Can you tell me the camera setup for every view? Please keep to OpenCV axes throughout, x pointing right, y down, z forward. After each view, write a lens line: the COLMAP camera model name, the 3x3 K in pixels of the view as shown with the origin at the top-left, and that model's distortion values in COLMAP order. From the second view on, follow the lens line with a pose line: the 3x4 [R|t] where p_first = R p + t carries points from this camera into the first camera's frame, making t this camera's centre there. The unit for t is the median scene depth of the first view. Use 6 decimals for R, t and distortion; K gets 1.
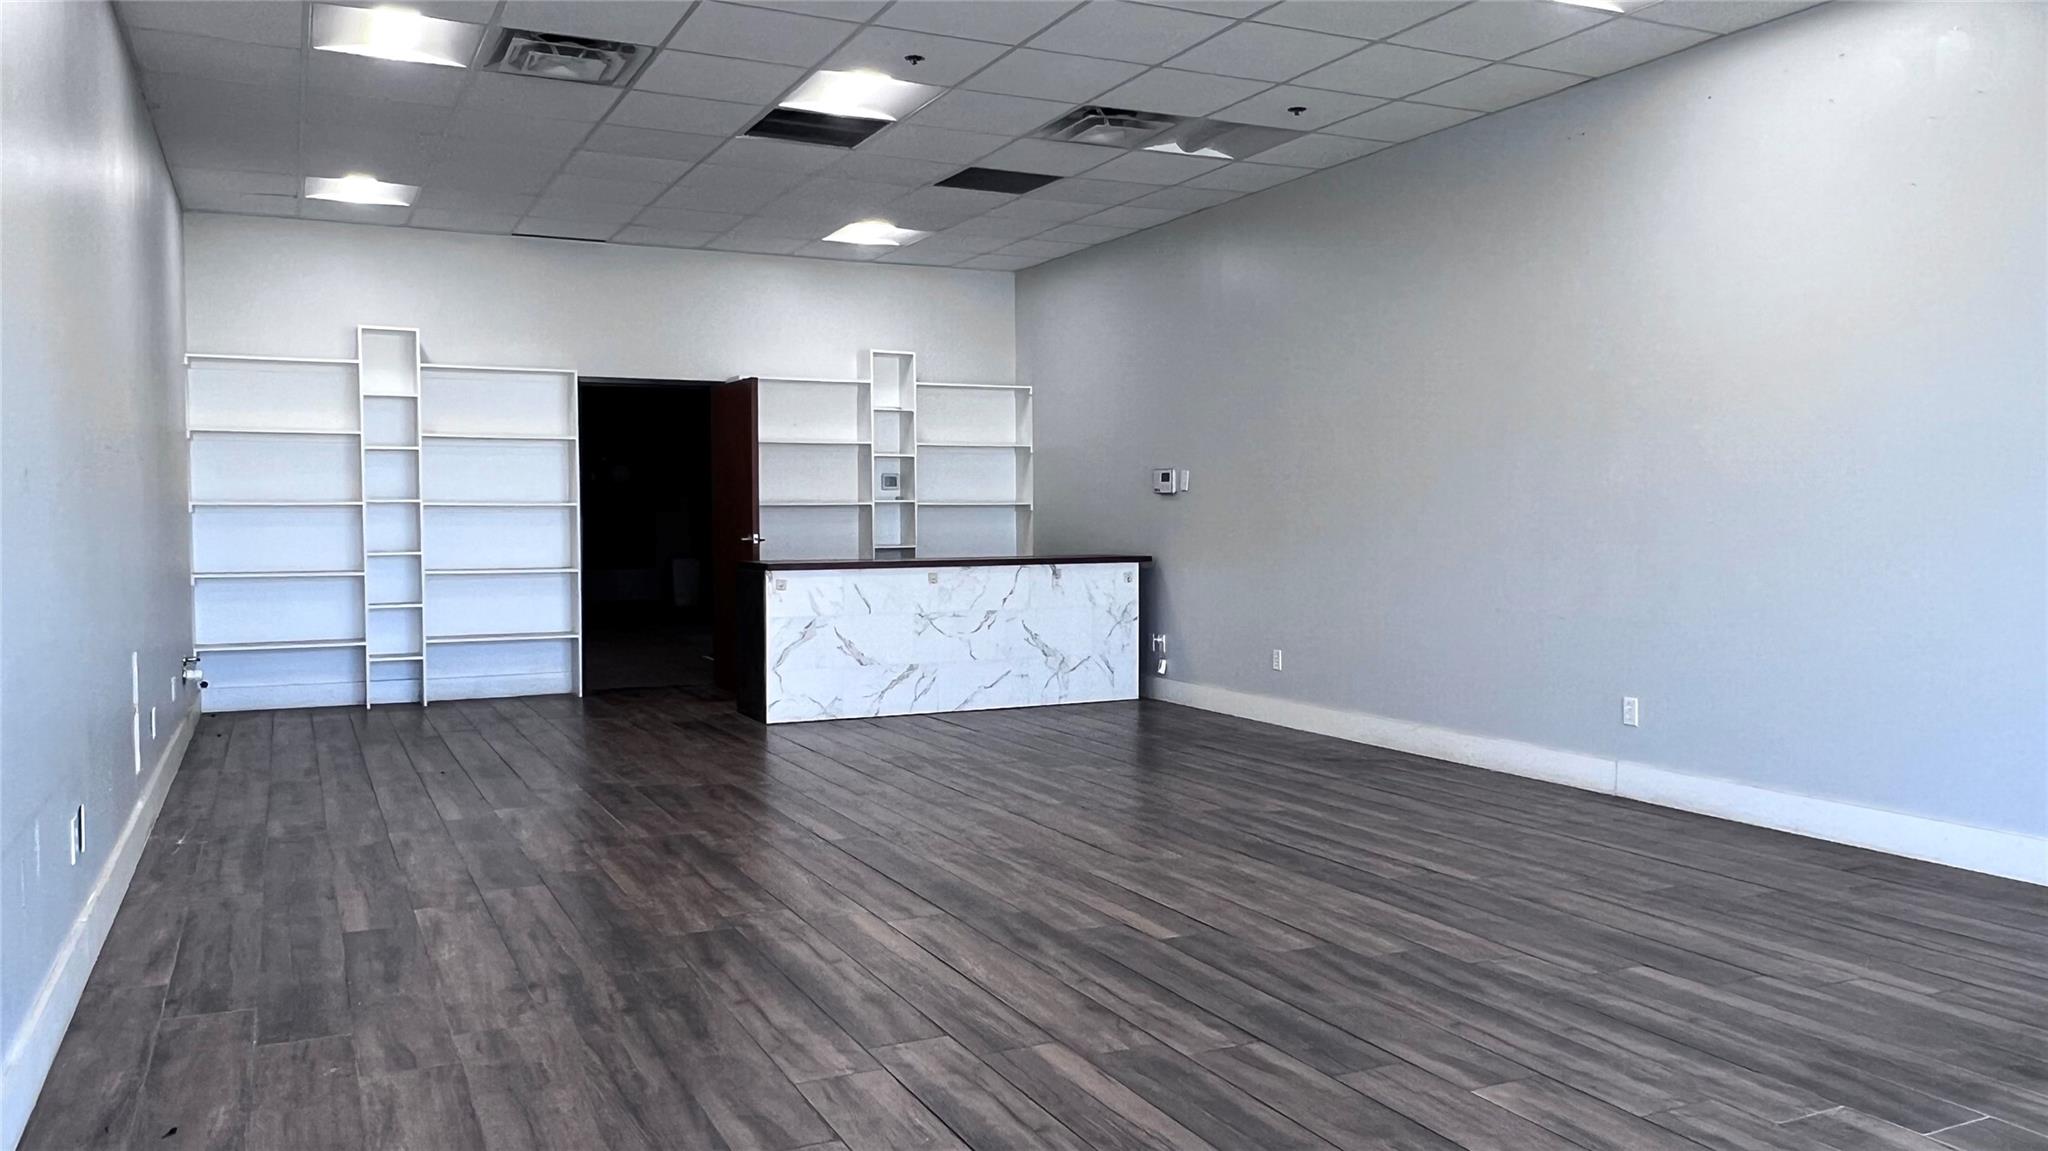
lens RADIAL K [[1512.1, 0, 1021.6], [0, 1512.1, 576.5], [0, 0, 1]] dist [-0.000520, -0.000936]
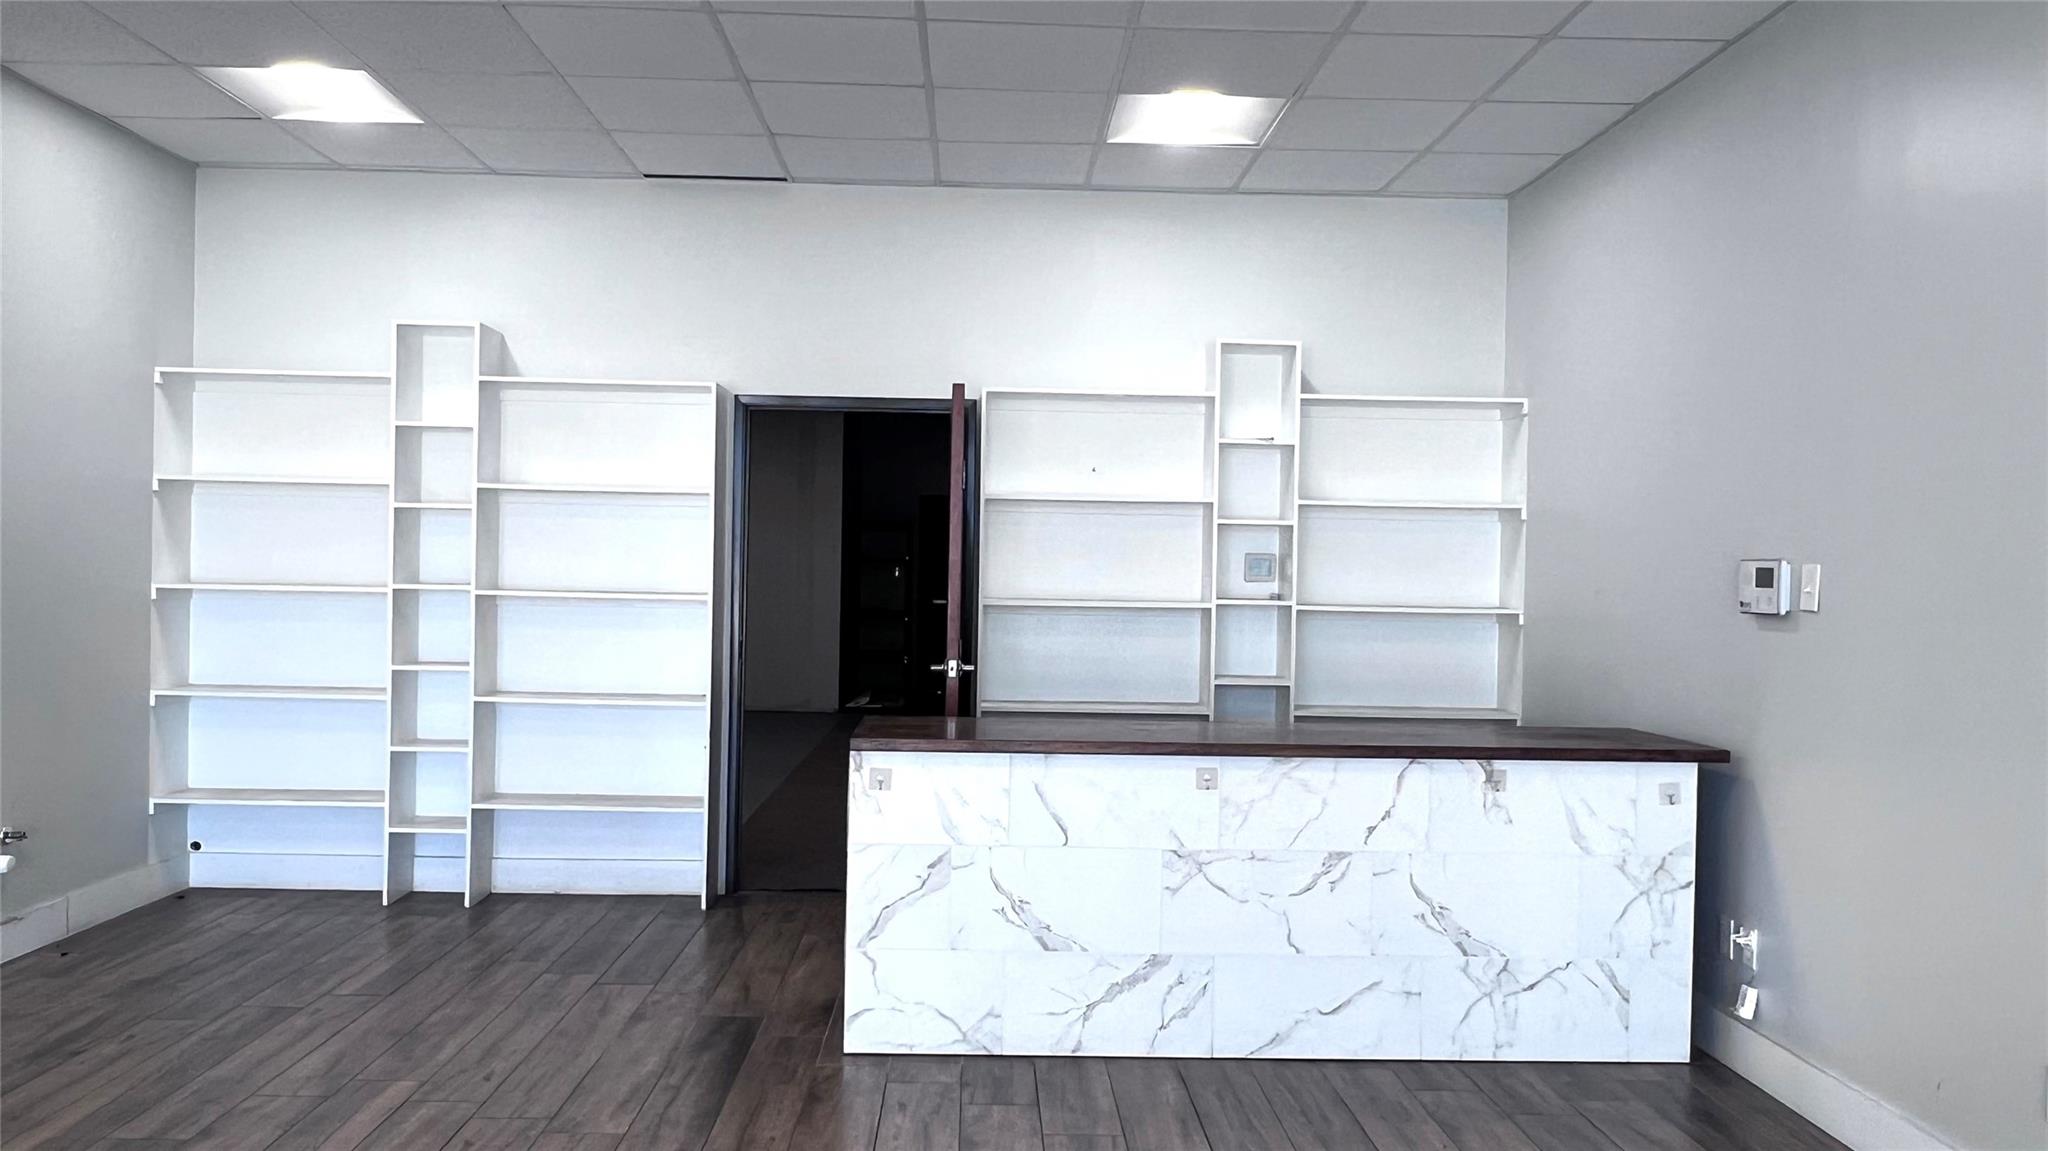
lens RADIAL K [[1512.1, 0, 1021.1], [0, 1512.1, 567.7], [0, 0, 1]] dist [-0.000520, -0.000936]
pose [[0.901496, 0.021845, -0.432236, 0.089918], [-0.039829, 0.998675, -0.032596, -0.045416], [0.430951, 0.046601, 0.901171, 0.500311]]
